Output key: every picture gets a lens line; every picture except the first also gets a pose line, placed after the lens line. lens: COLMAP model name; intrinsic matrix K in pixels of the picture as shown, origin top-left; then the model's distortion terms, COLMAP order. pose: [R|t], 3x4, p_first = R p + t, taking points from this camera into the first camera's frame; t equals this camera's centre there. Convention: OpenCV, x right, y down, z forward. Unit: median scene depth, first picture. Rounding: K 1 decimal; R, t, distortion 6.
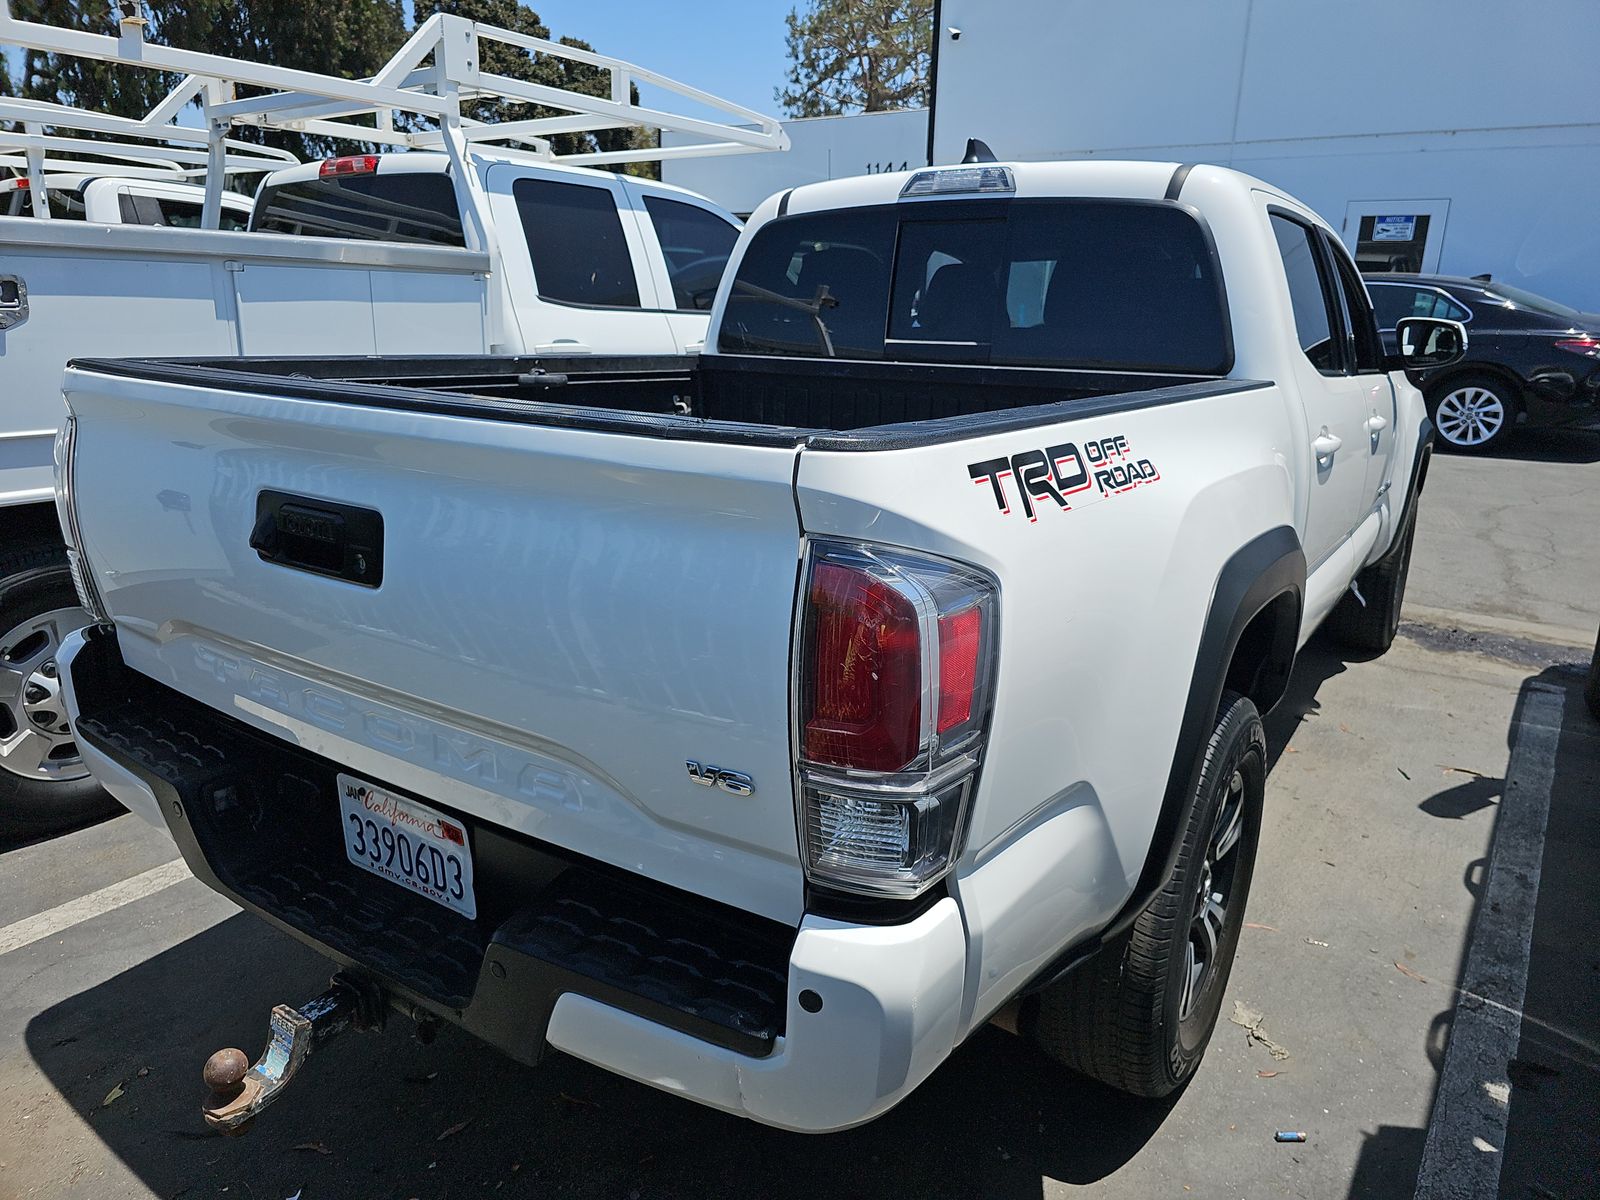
lens RADIAL K [[1077.9, 0, 800.0], [0, 1077.9, 600.0], [0, 0, 1]] dist [0.049729, -0.046689]
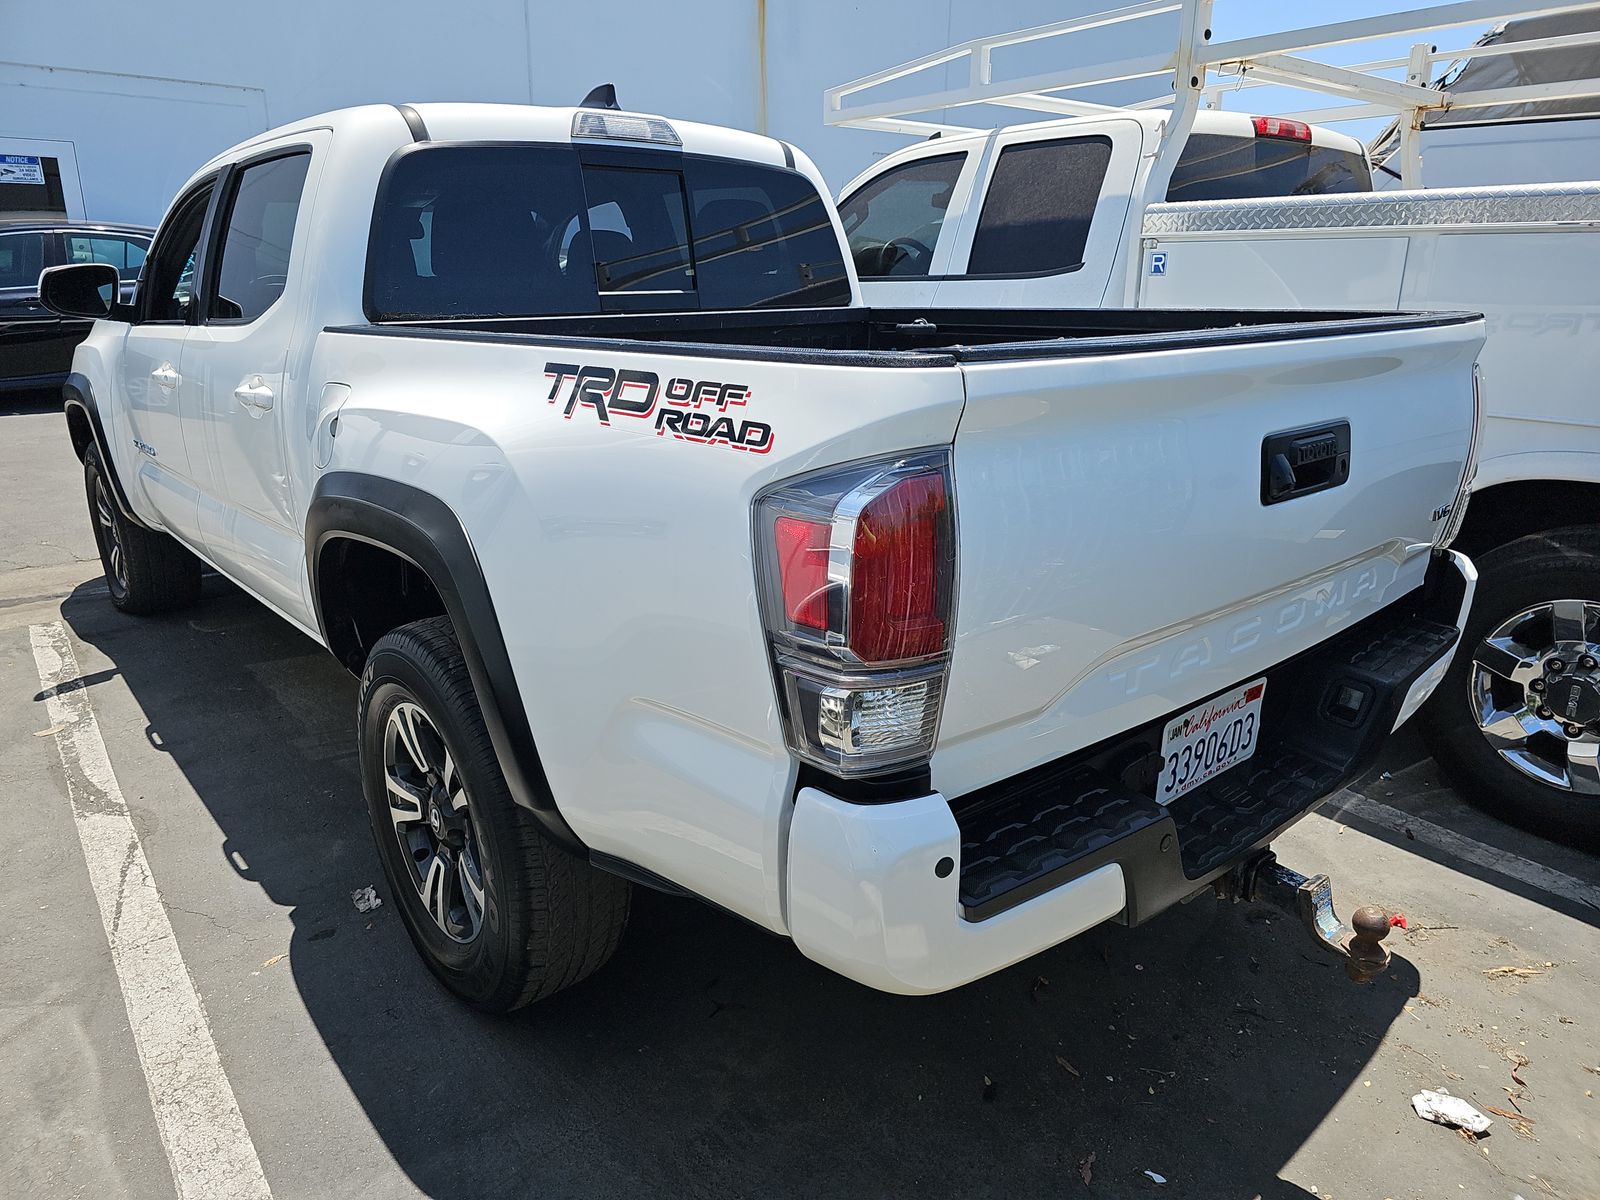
lens RADIAL K [[1077.9, 0, 800.0], [0, 1077.9, 600.0], [0, 0, 1]] dist [0.049729, -0.046689]
pose [[0.261074, -0.304147, 0.916152, -0.905597], [0.263751, 0.935430, 0.235387, -0.178704], [-0.928588, 0.180183, 0.324435, 0.625639]]
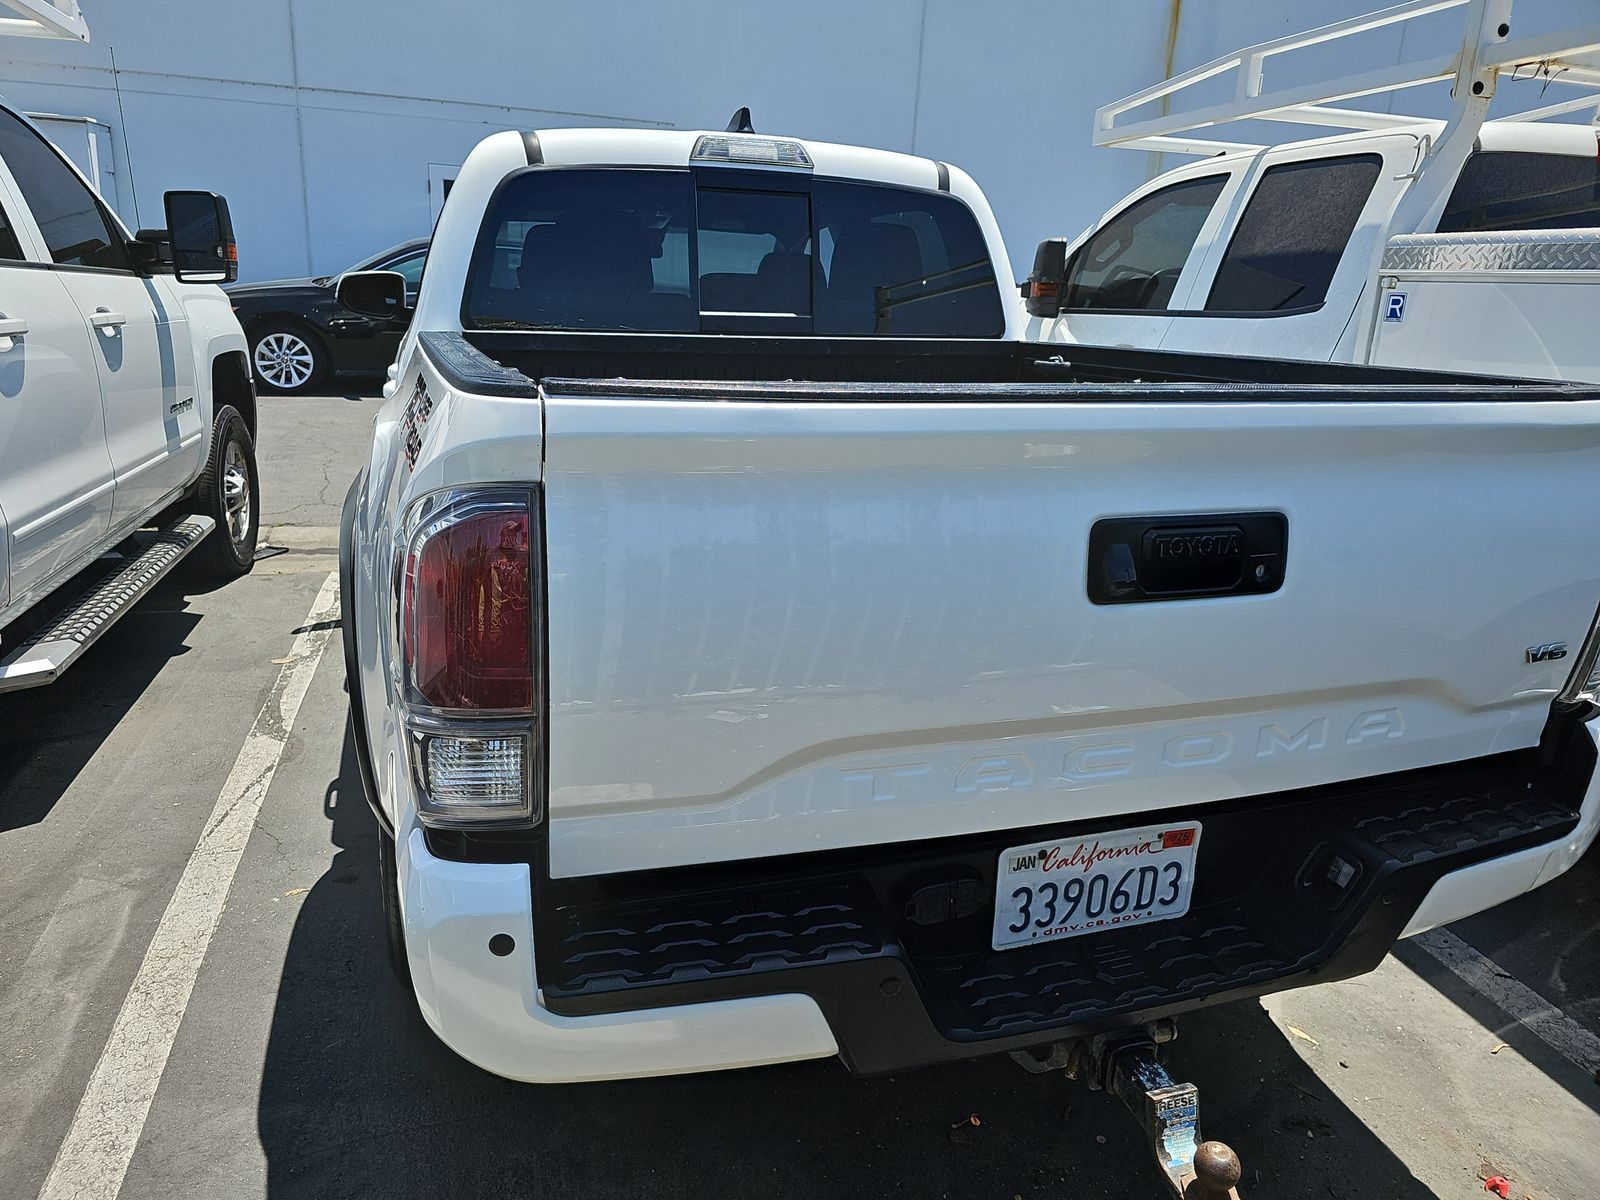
lens RADIAL K [[1084.7, 0, 792.6], [0, 1084.7, 596.9], [0, 0, 1]] dist [0.048356, -0.043278]
pose [[0.603865, -0.220470, 0.765990, -0.727389], [0.192210, 0.972905, 0.128497, -0.111175], [-0.773565, 0.069636, 0.629880, 0.375984]]
